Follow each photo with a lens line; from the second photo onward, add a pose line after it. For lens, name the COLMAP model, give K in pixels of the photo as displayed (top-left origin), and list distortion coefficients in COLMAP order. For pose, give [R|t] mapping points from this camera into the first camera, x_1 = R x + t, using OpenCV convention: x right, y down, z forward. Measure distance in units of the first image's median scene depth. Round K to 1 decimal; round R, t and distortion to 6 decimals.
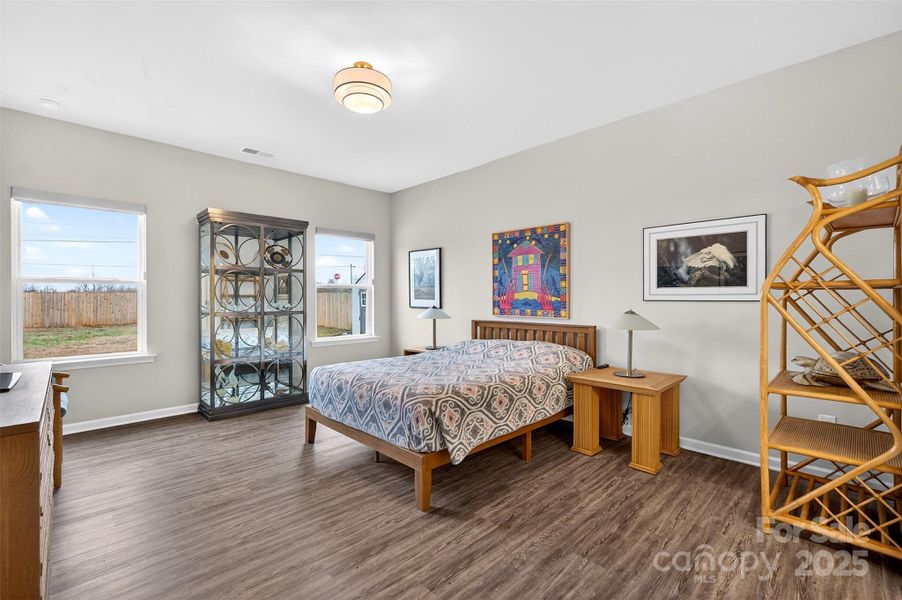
lens RADIAL K [[399.0, 0, 447.5], [0, 399.0, 296.2], [0, 0, 1]] dist [-0.000171, 0.000150]
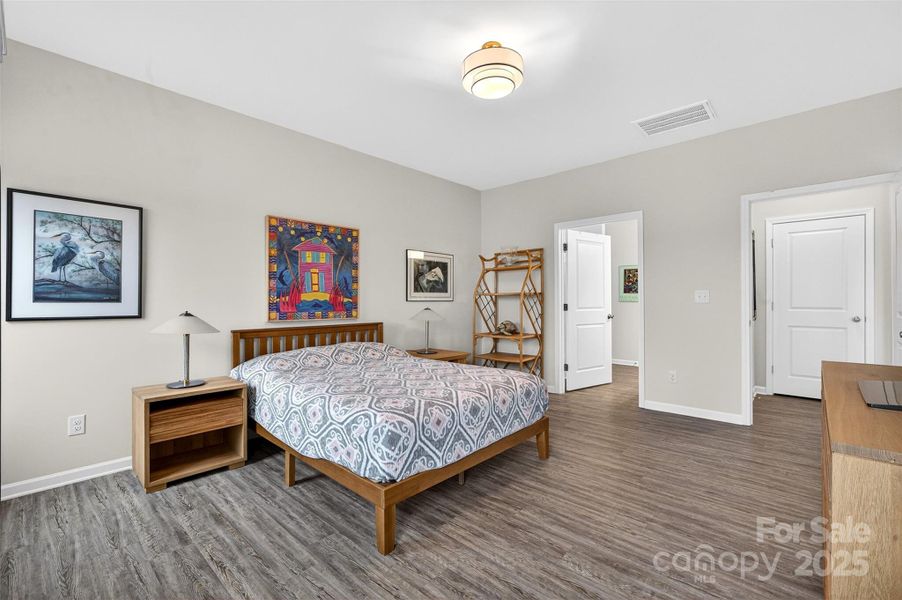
lens RADIAL K [[399.0, 0, 445.9], [0, 399.0, 299.6], [0, 0, 1]] dist [-0.000171, 0.000150]
pose [[-0.057481, 0.002103, 0.998344, -0.770232], [-0.001896, 0.999996, -0.002215, 0.007371], [-0.998345, -0.002020, -0.057477, 0.794466]]
